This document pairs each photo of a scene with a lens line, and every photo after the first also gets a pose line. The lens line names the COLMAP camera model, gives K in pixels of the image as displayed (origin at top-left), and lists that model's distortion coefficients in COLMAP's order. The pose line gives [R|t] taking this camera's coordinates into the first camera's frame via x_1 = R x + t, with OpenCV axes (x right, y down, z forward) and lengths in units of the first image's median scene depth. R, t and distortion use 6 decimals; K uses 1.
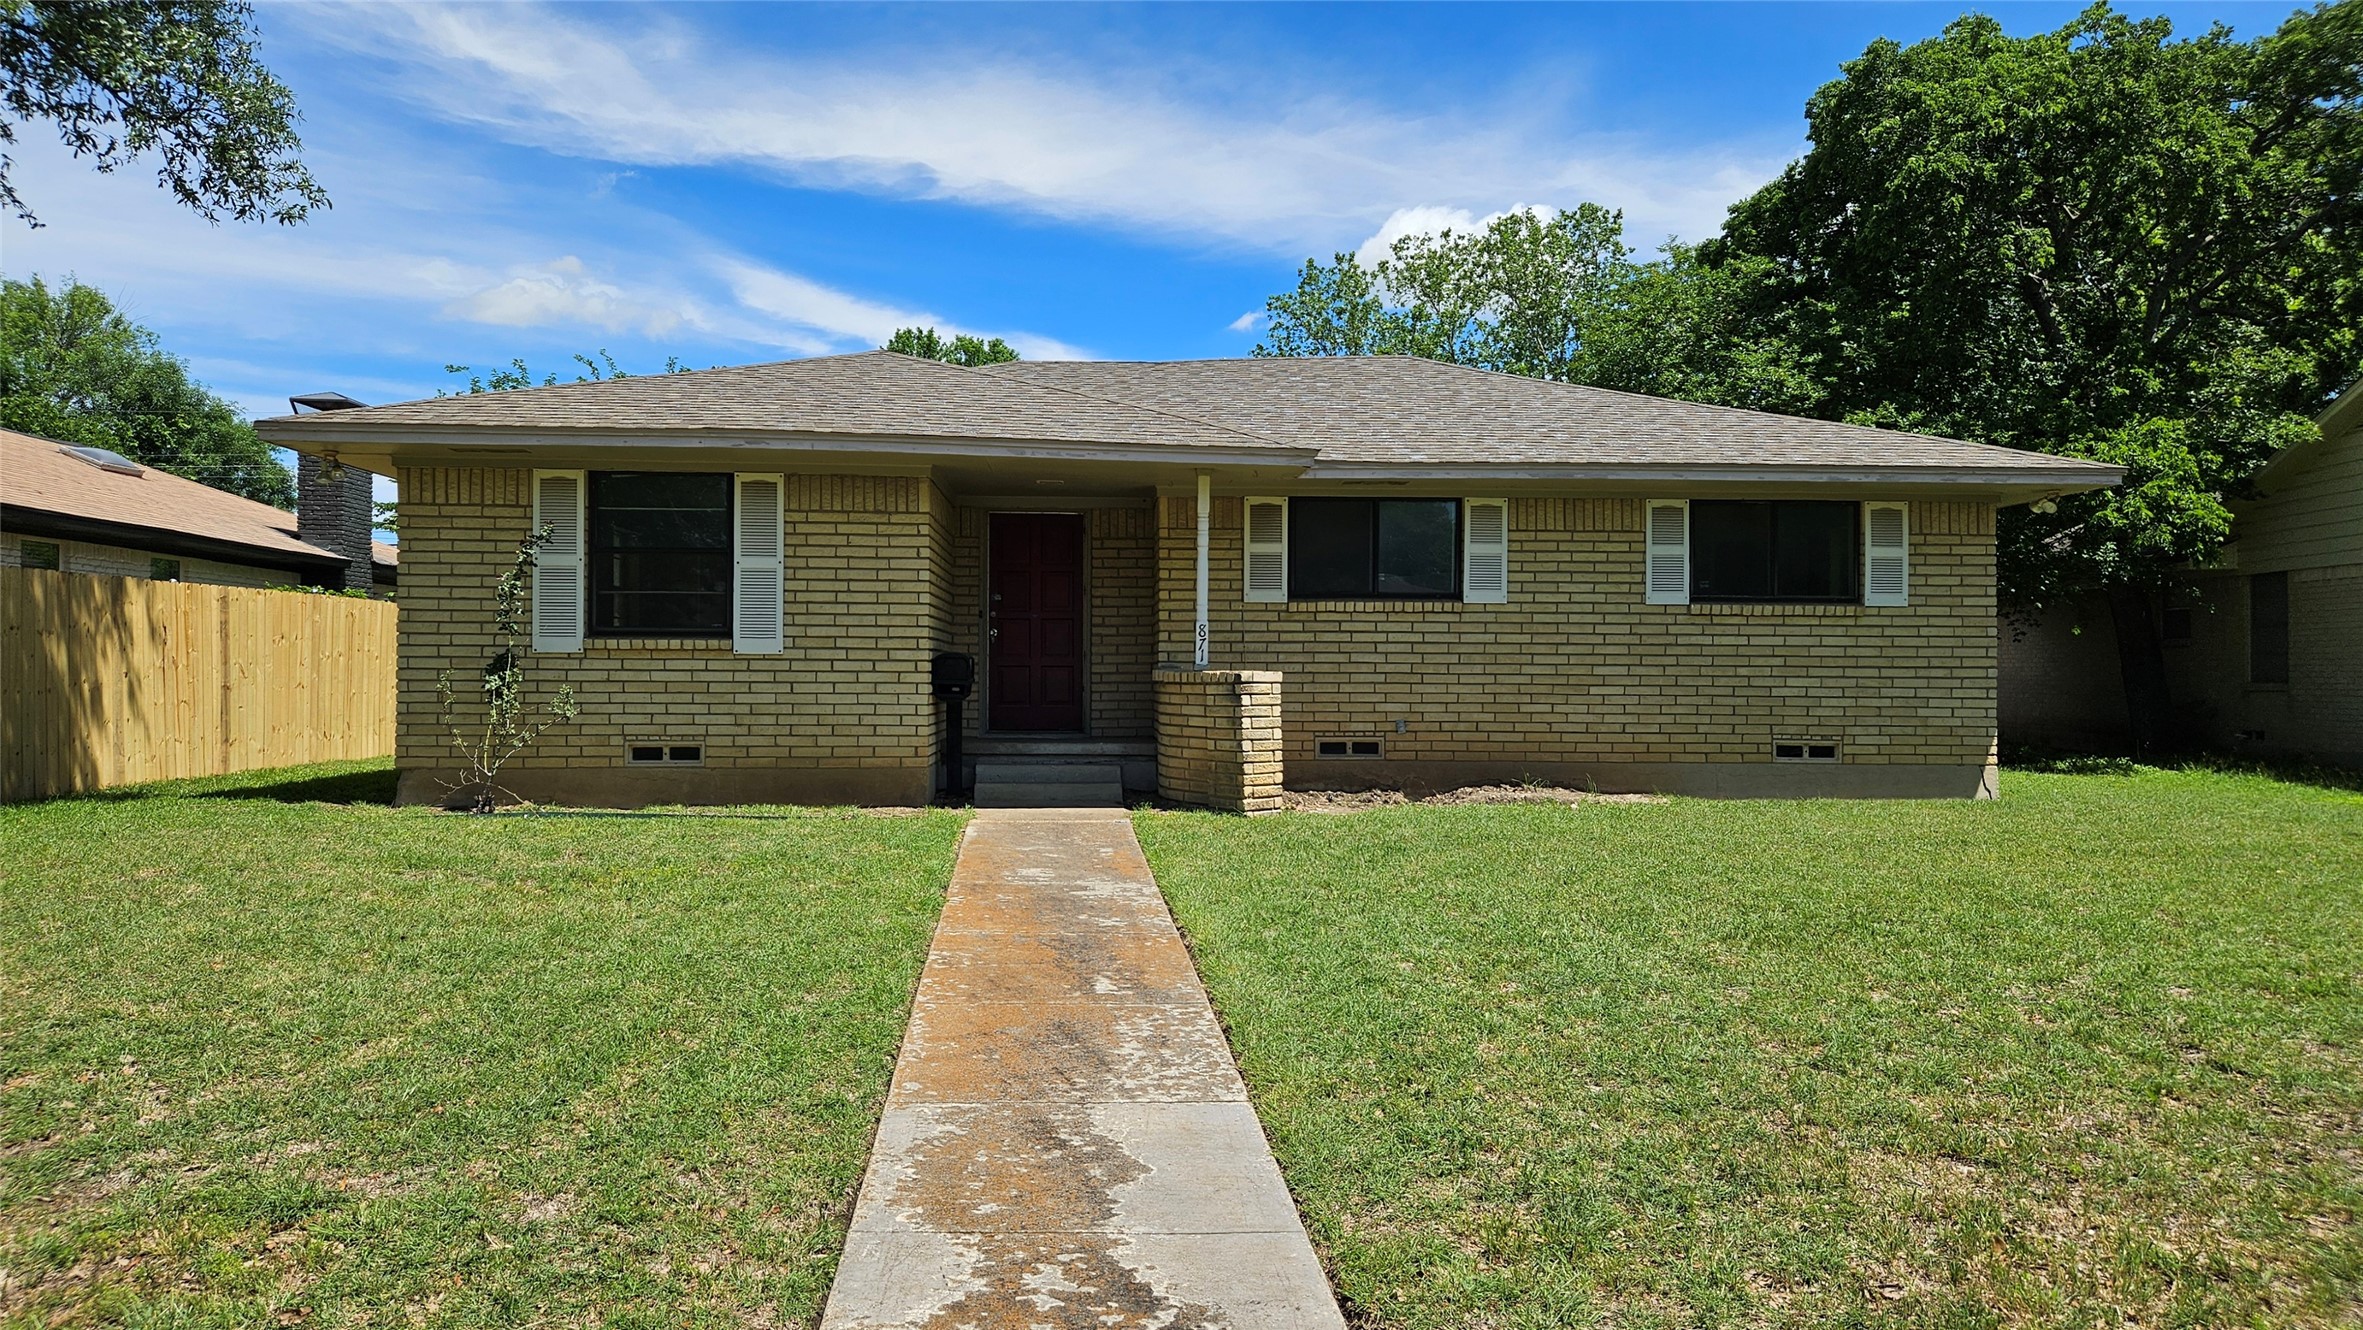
lens RADIAL K [[1563.7, 0, 1189.5], [0, 1563.7, 676.2], [0, 0, 1]] dist [0.062182, -0.043291]
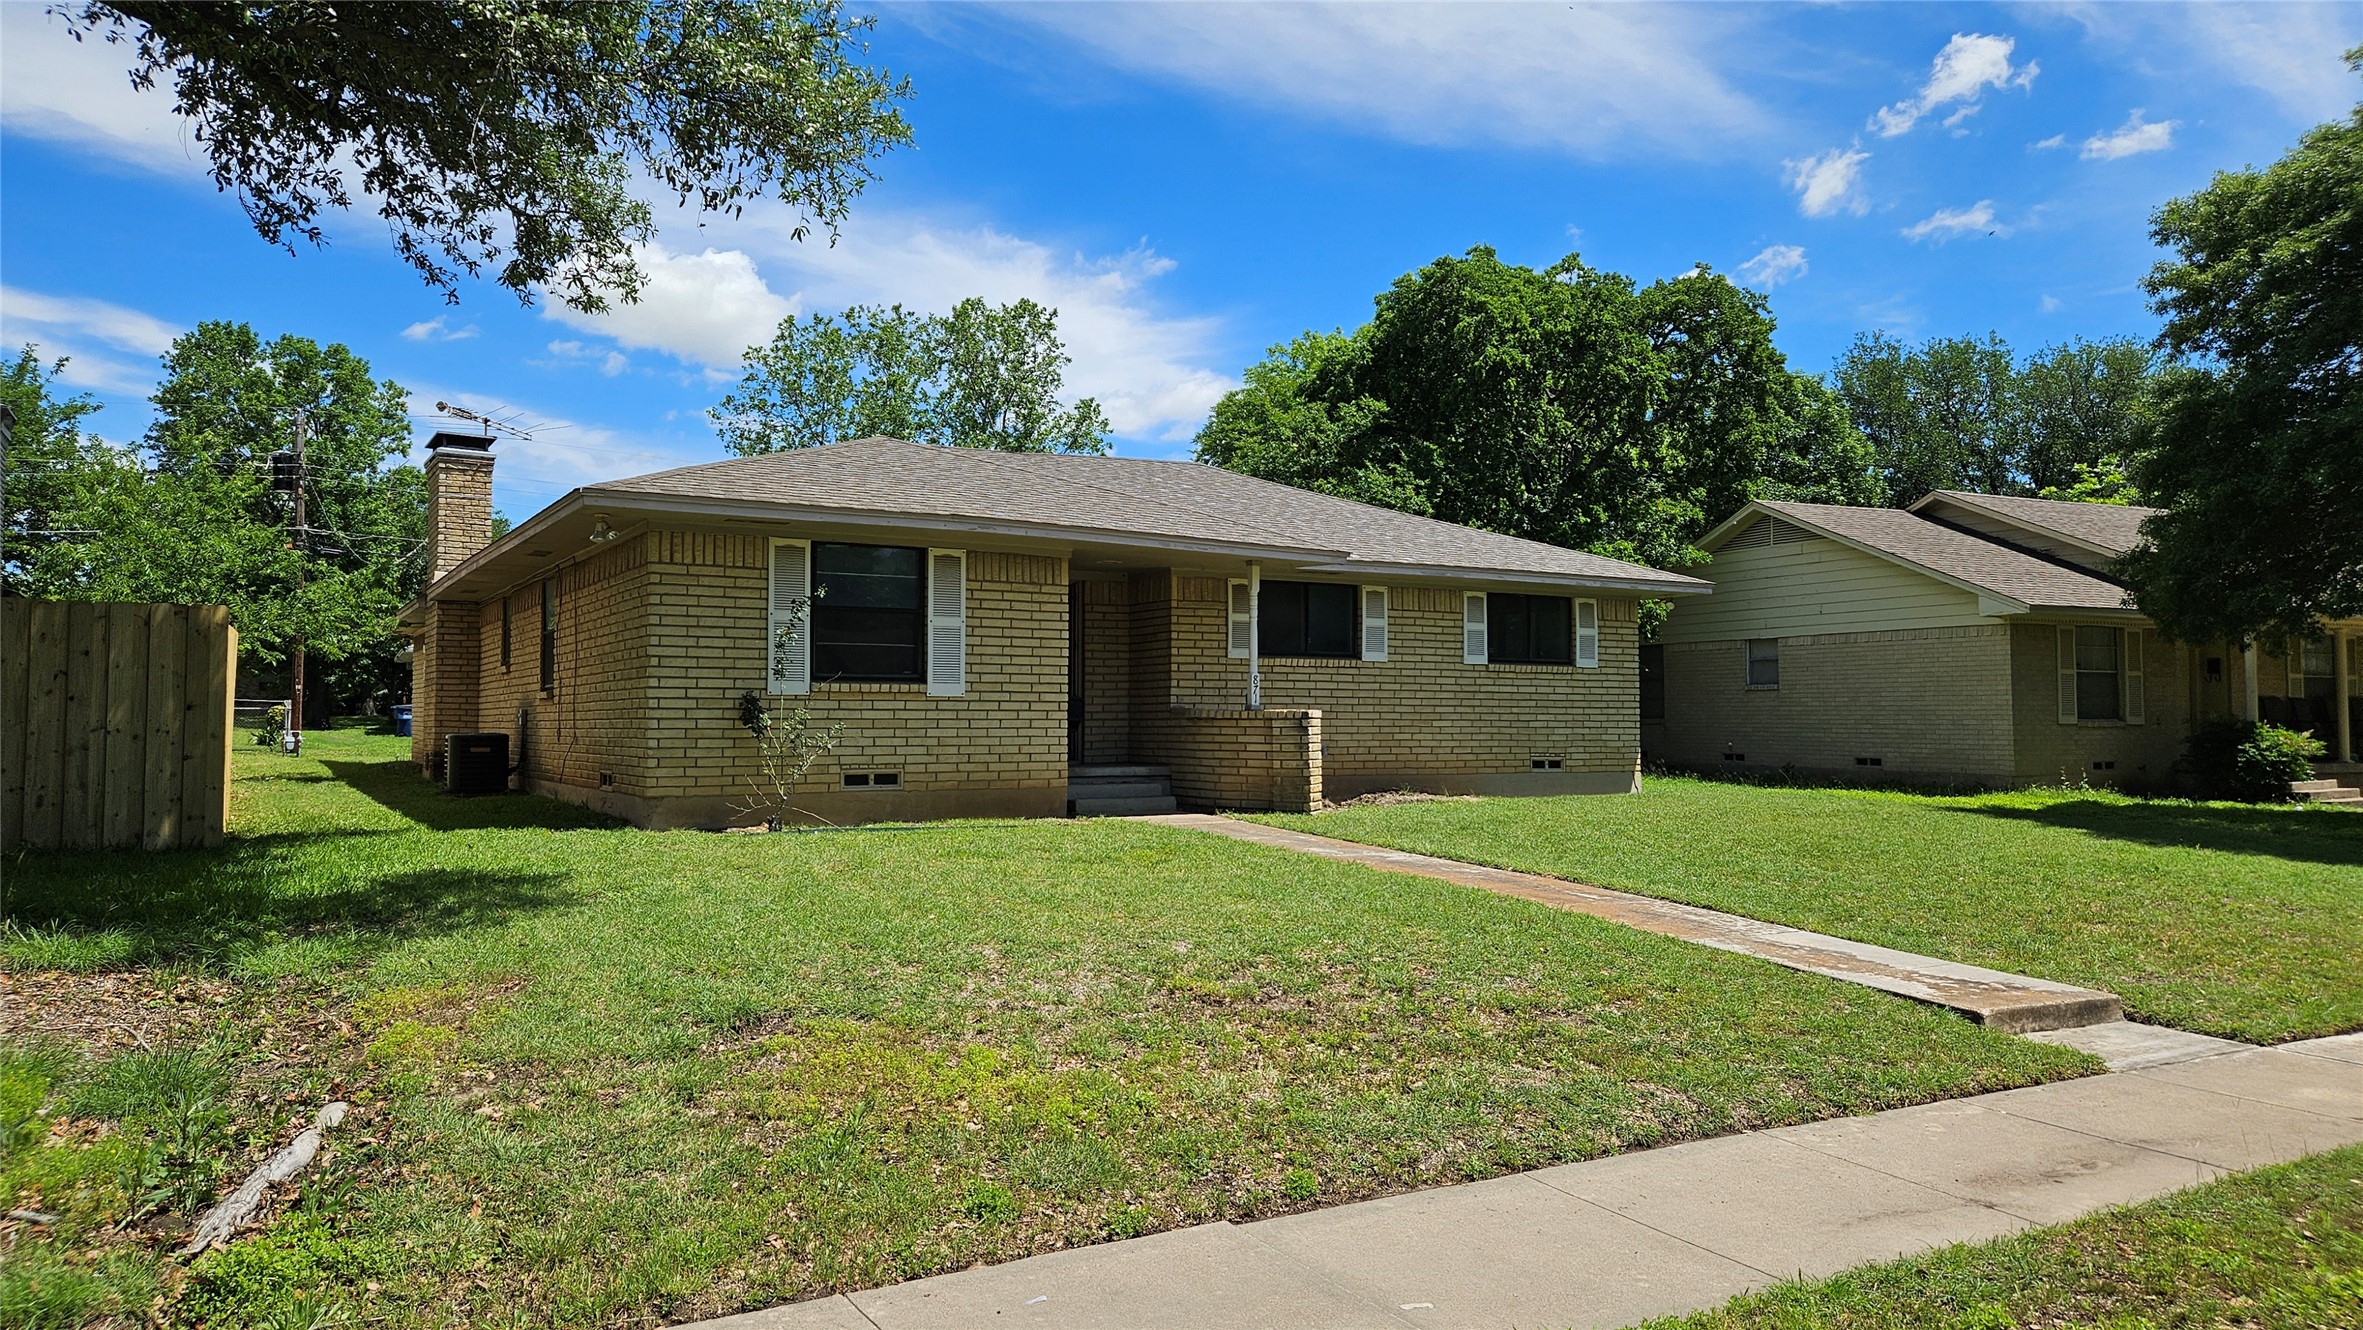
lens RADIAL K [[1563.7, 0, 1153.2], [0, 1563.7, 664.4], [0, 0, 1]] dist [0.062182, -0.043291]
pose [[0.888225, 0.013443, 0.459211, -0.688397], [0.001243, 0.999498, -0.031663, -0.000134], [-0.459406, 0.028695, 0.887763, -0.155785]]
